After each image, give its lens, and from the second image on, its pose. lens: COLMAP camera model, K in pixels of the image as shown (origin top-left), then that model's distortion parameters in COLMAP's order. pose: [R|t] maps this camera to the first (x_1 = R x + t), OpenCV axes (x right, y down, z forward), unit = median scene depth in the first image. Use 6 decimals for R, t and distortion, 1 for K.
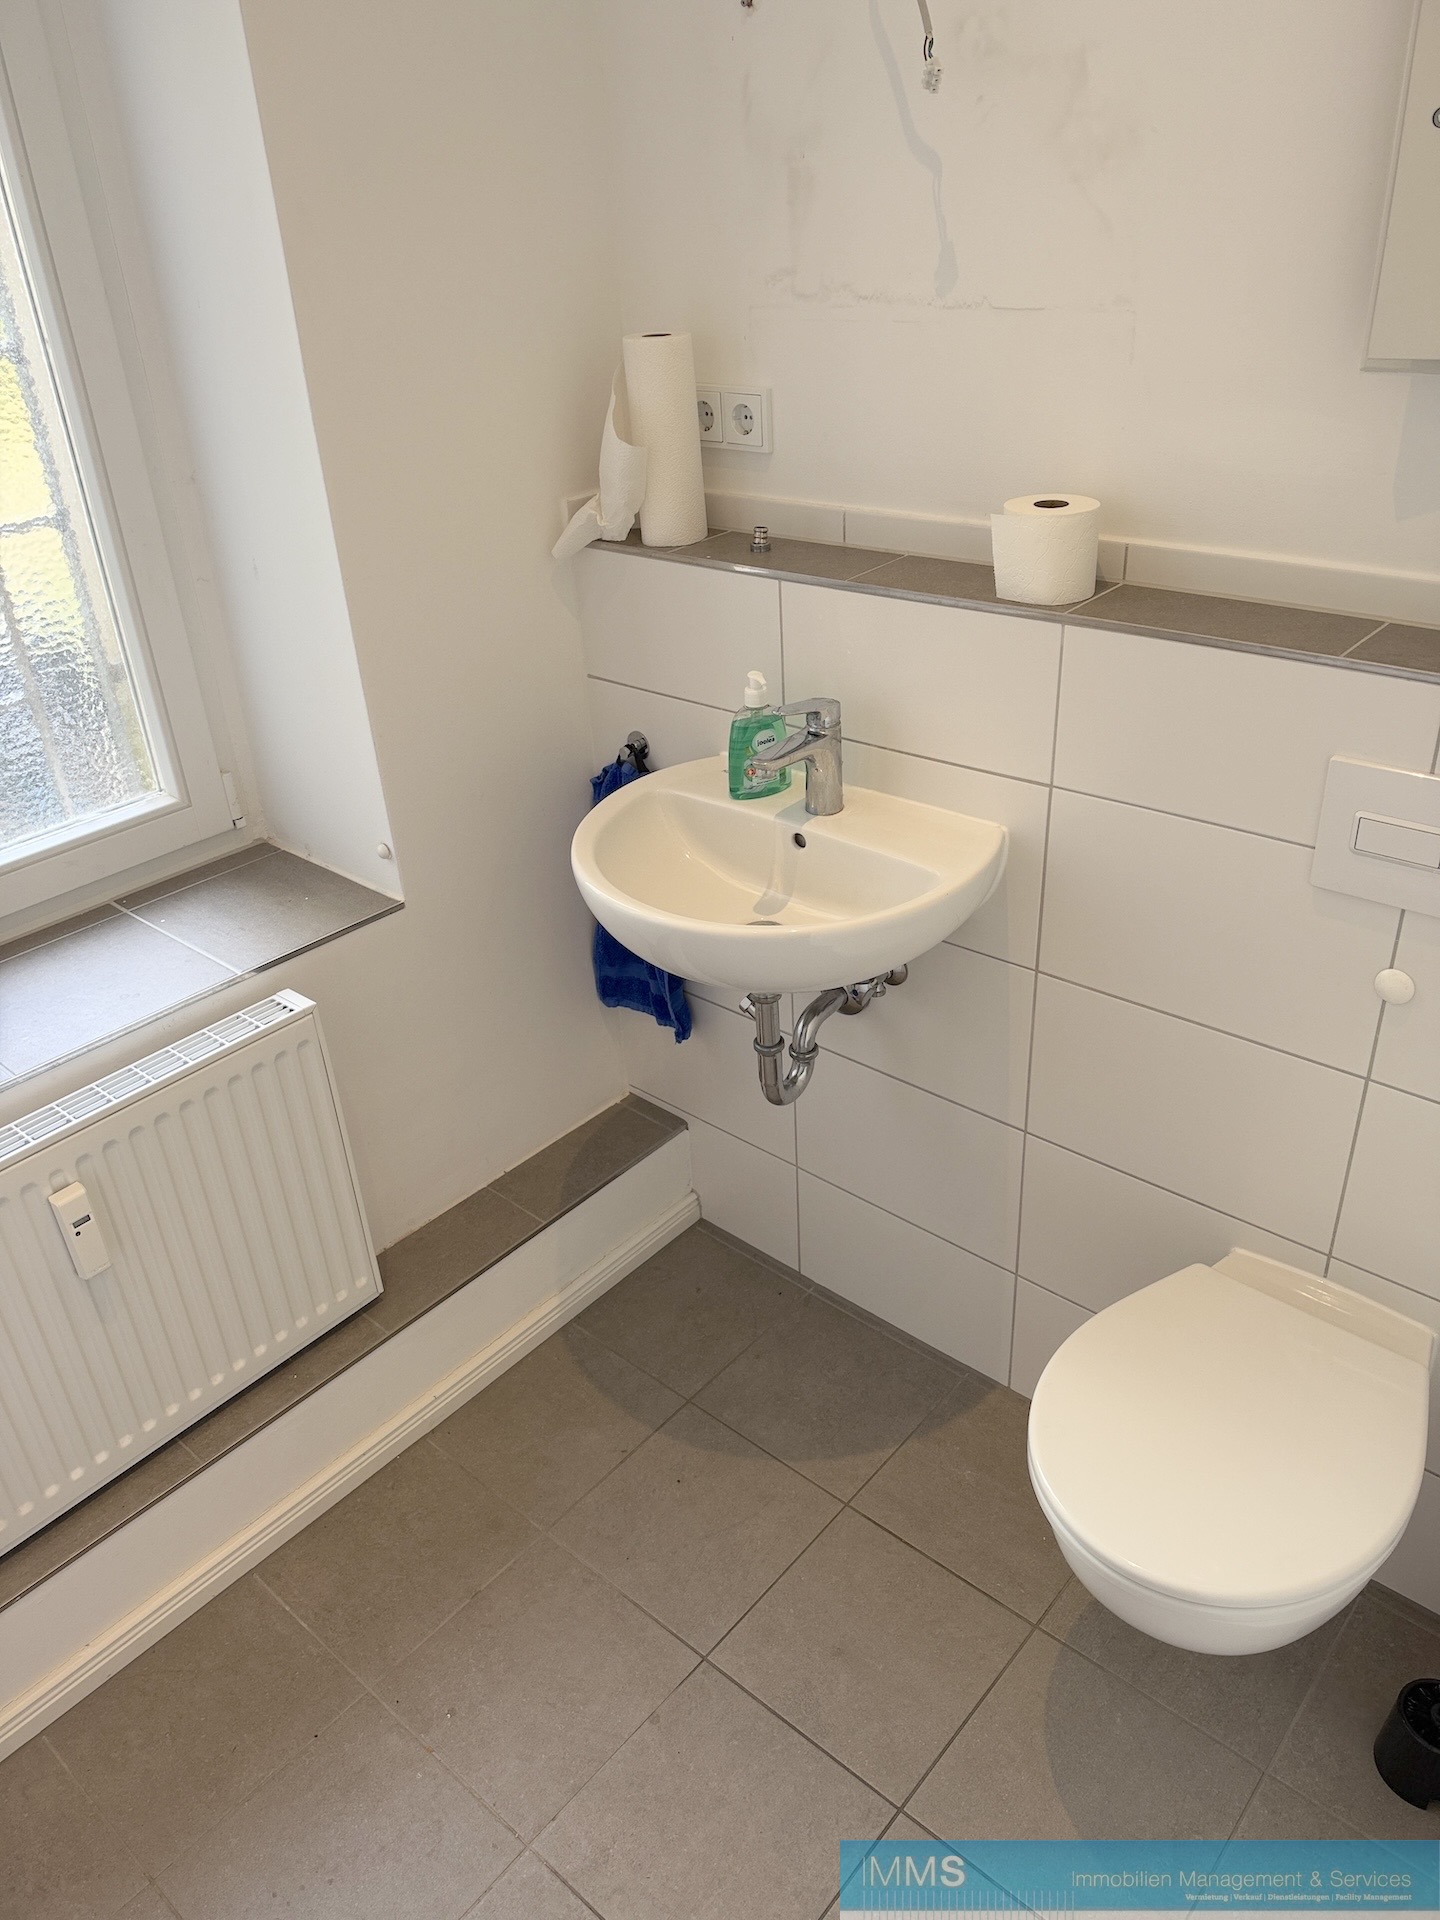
lens RADIAL K [[1407.2, 0, 715.2], [0, 1407.2, 951.2], [0, 0, 1]] dist [0.003015, -0.009498]
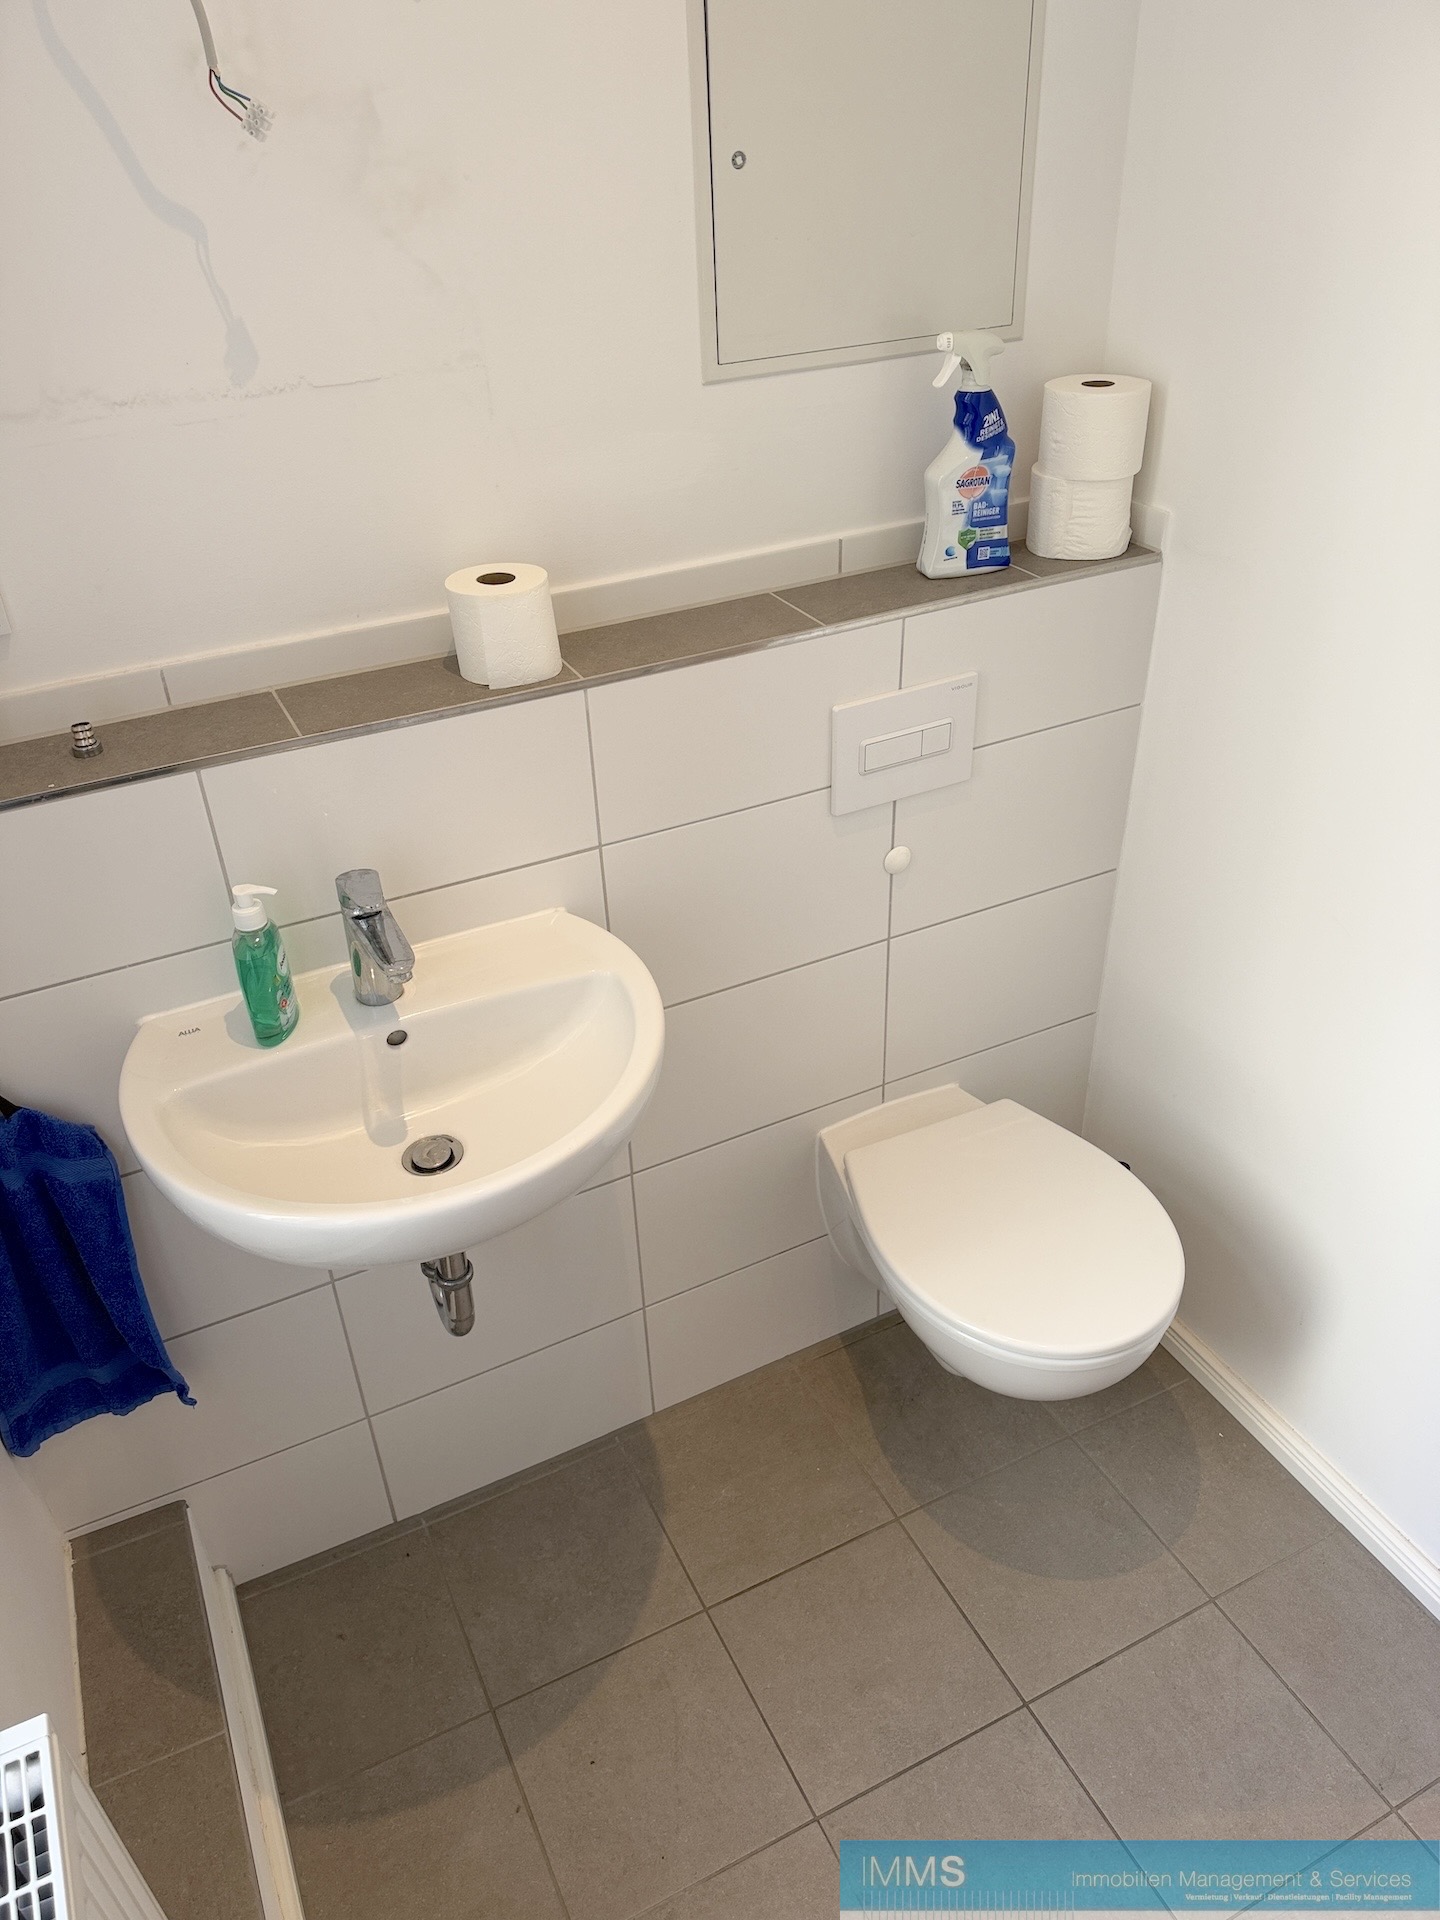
lens RADIAL K [[1431.2, 0, 720.1], [0, 1431.2, 971.0], [0, 0, 1]] dist [0.090976, -0.123770]
pose [[0.392297, -0.474907, 0.787761, -0.533731], [0.474110, 0.838283, 0.269262, -0.259432], [-0.788241, 0.267855, 0.554013, 0.378534]]
